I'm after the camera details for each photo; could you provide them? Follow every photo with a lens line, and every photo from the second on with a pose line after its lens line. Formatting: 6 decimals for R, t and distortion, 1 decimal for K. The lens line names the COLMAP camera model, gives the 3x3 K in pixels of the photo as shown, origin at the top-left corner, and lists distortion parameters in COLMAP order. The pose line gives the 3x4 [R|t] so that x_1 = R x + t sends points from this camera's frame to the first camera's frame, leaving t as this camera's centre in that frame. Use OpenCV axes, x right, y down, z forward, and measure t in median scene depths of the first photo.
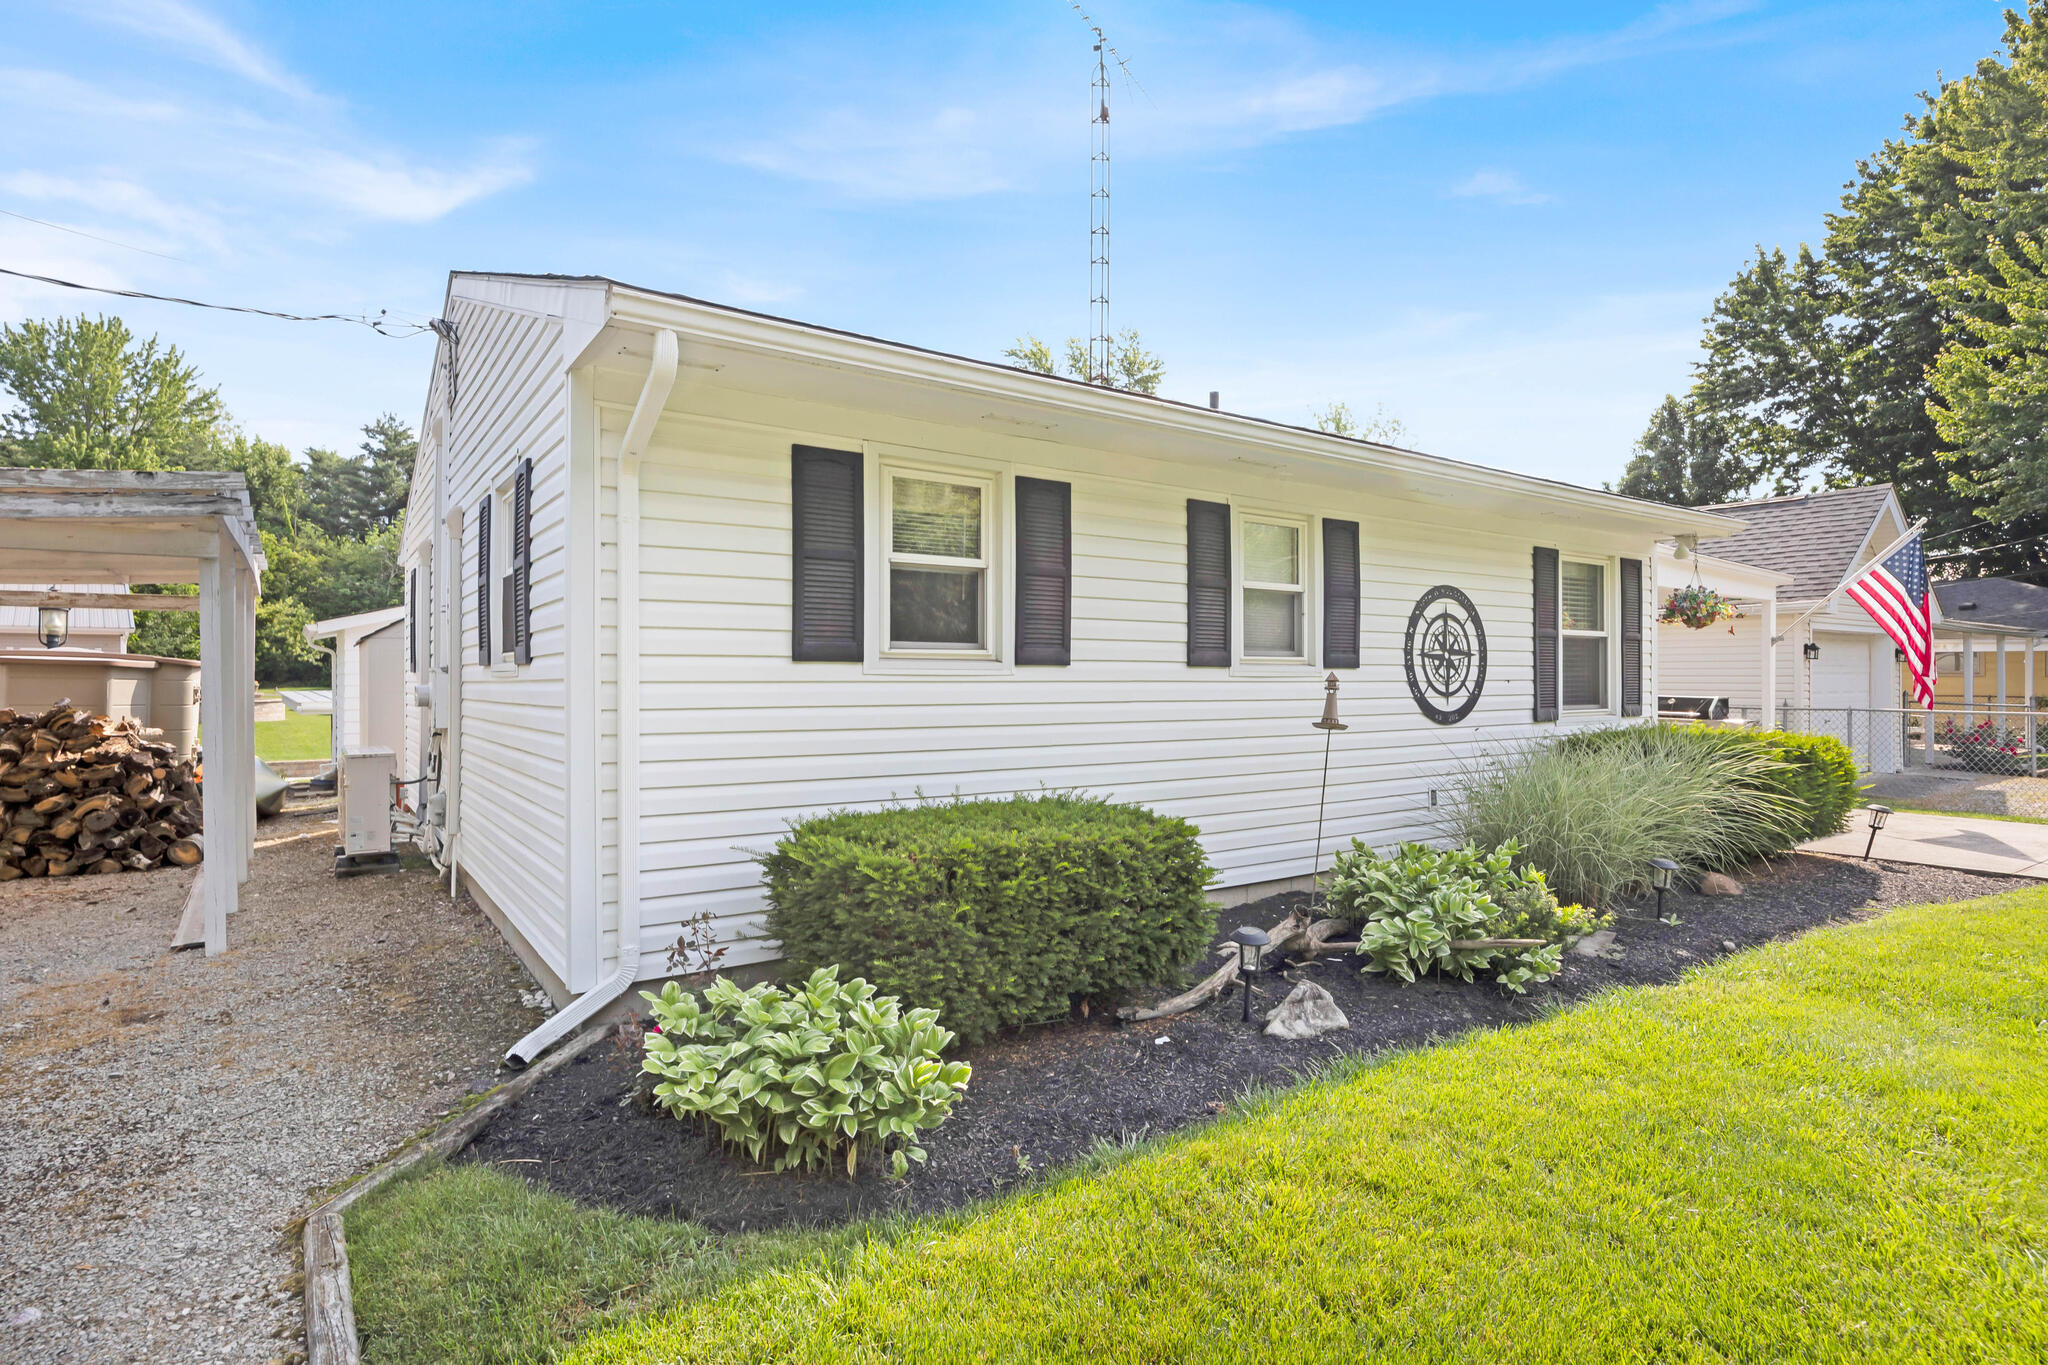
lens RADIAL K [[1038.9, 0, 1024.0], [0, 1038.9, 682.5], [0, 0, 1]] dist [-0.016824, -0.000098]
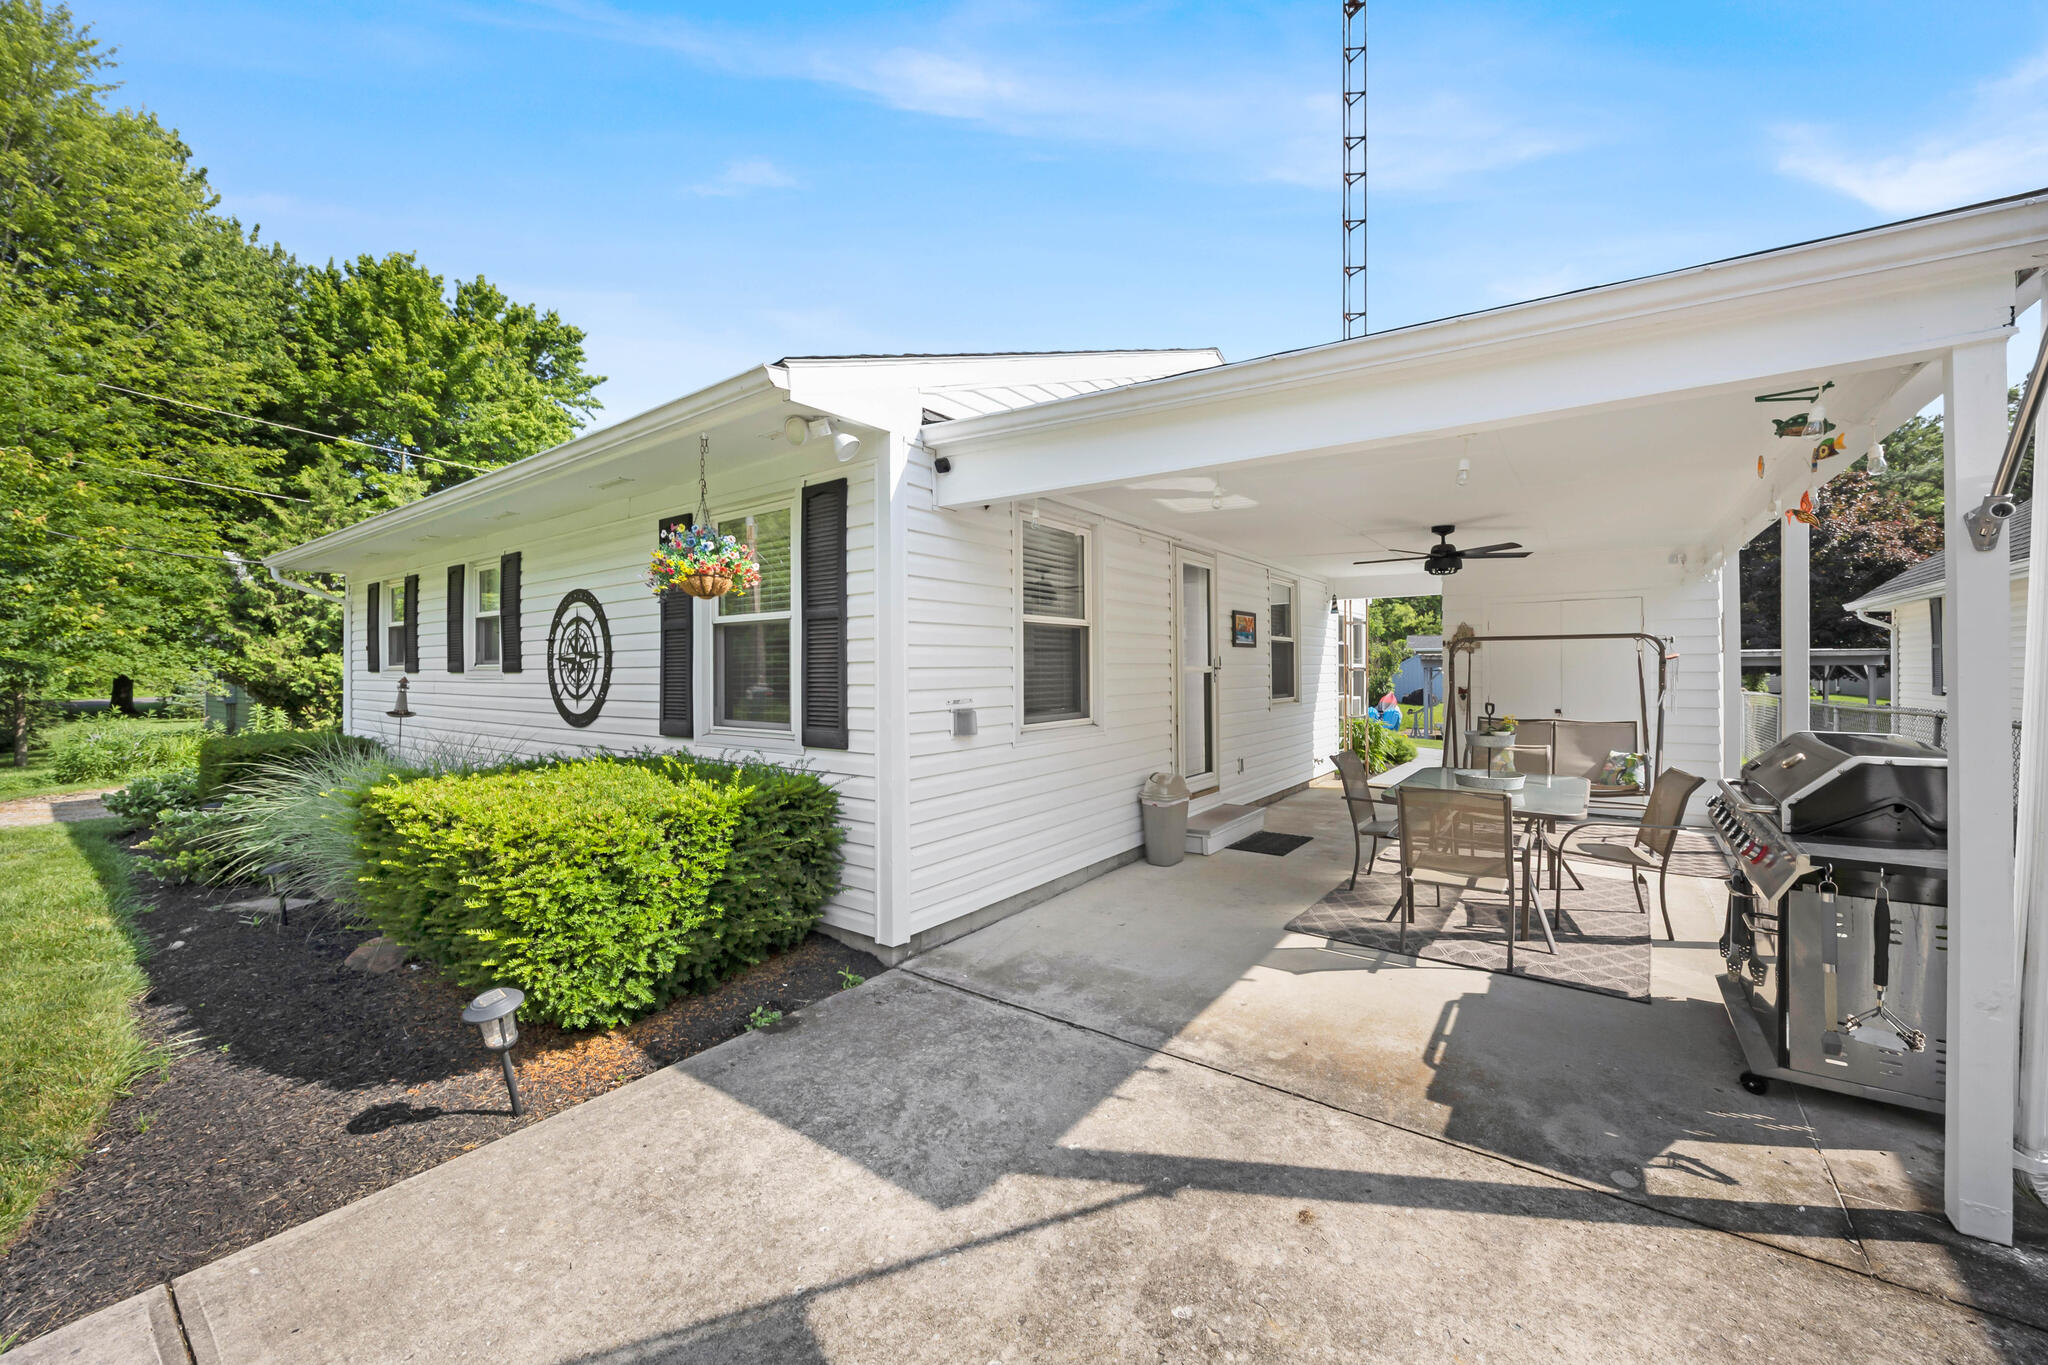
lens RADIAL K [[774.9, 0, 1039.5], [0, 774.9, 671.2], [0, 0, 1]] dist [0.000013, 0.000013]
pose [[0.329641, 0.000828, -0.944106, 1.277395], [0.001045, 0.999999, 0.001242, -0.014466], [0.944106, -0.001396, 0.329640, 1.183020]]
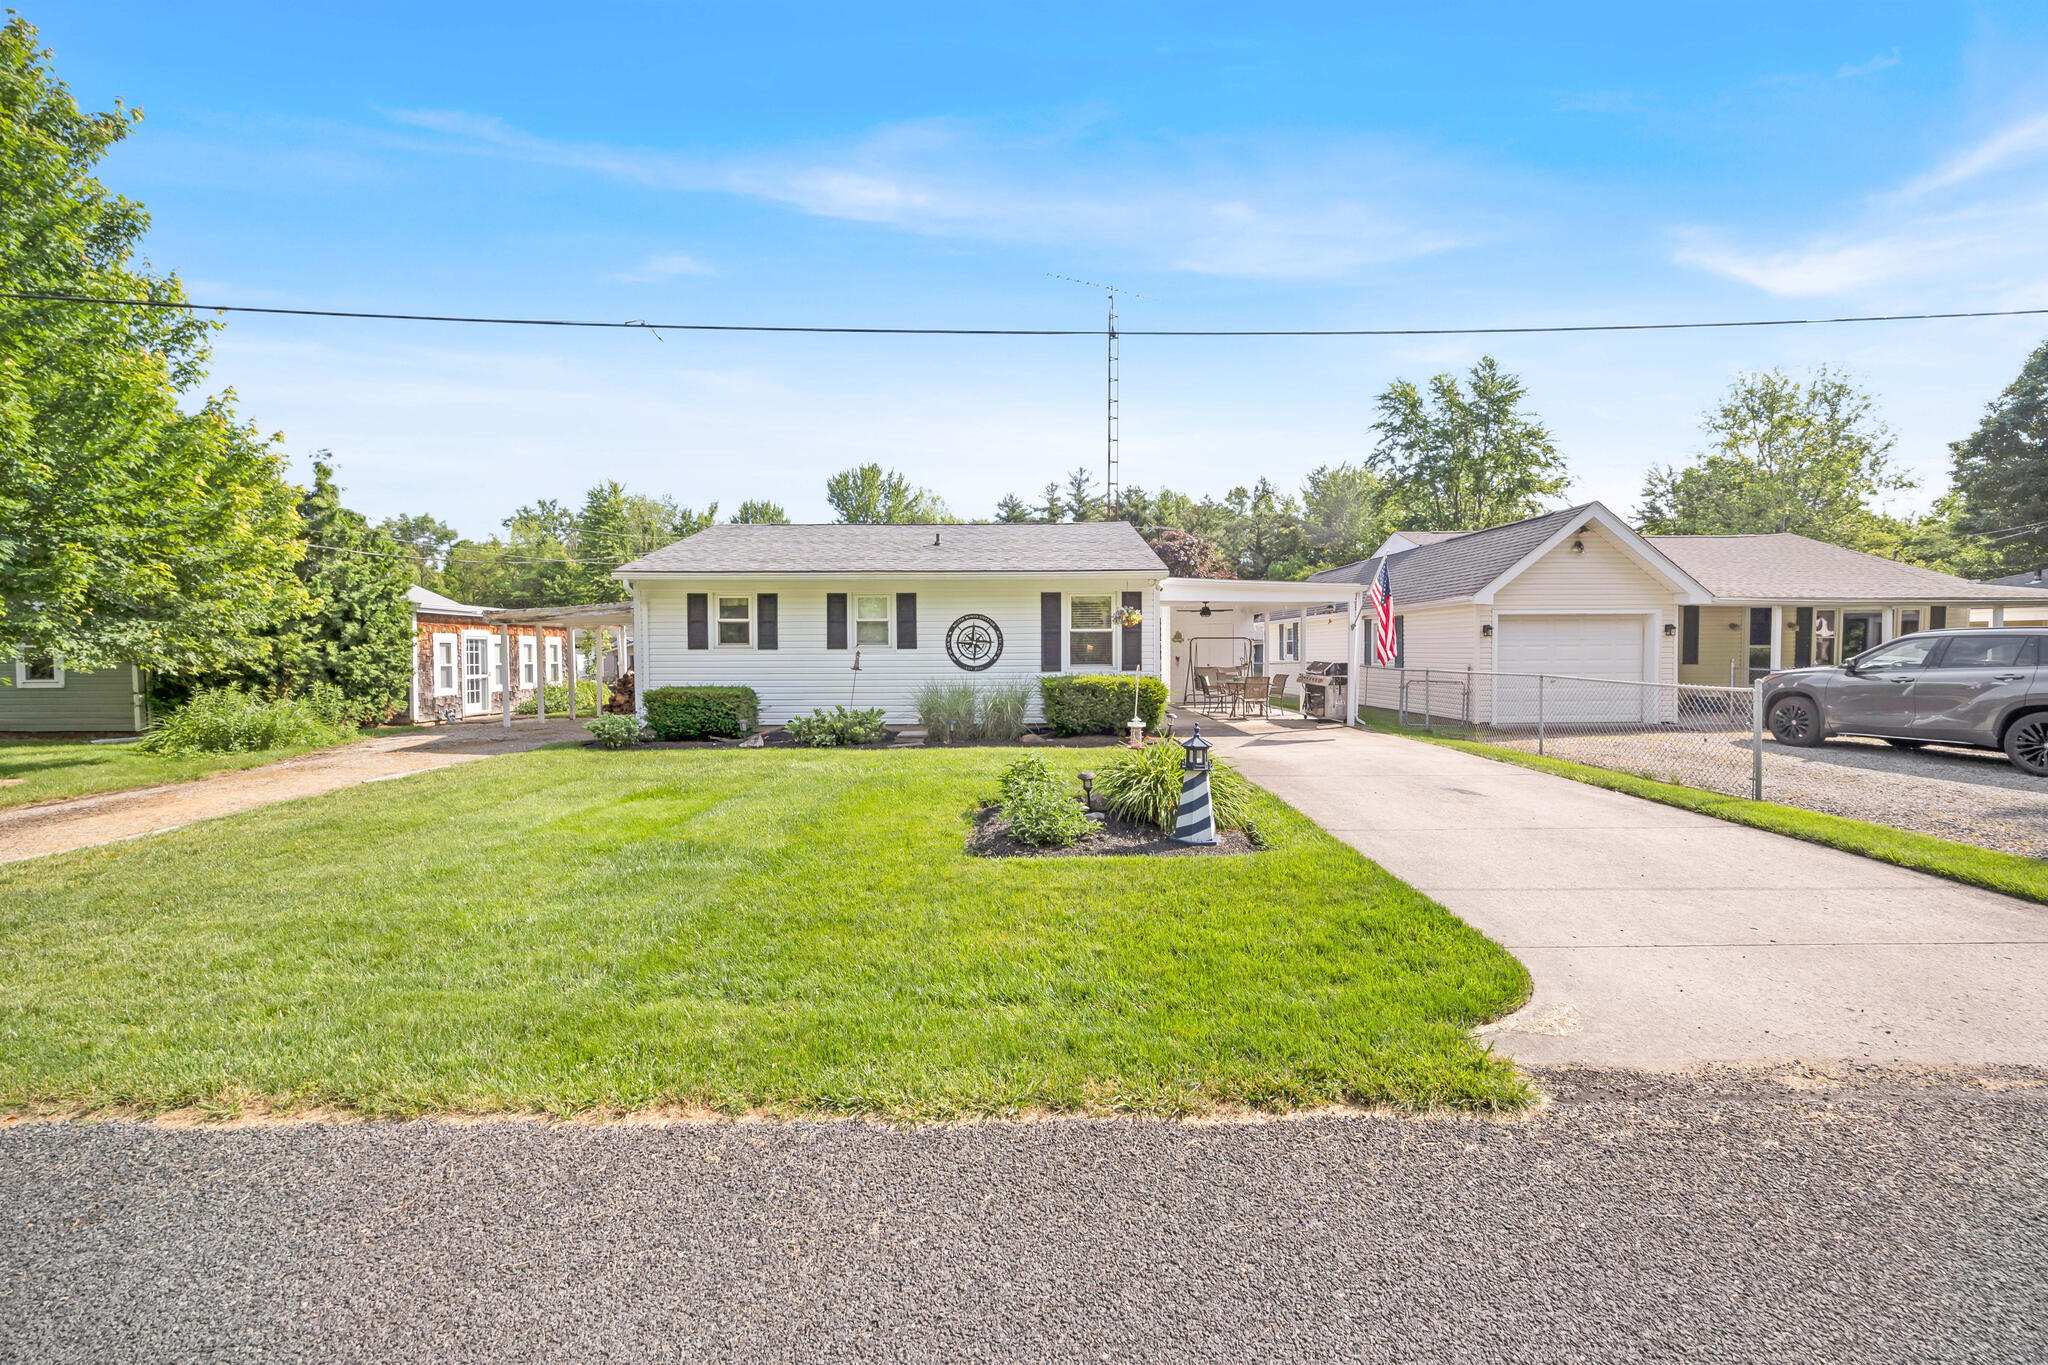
lens RADIAL K [[774.9, 0, 1039.5], [0, 774.9, 671.2], [0, 0, 1]] dist [0.000013, 0.000013]
pose [[0.835734, 0.009623, -0.549051, 1.546937], [0.003202, 0.999744, 0.022396, 0.000367], [0.549126, -0.020475, 0.835489, -0.442727]]
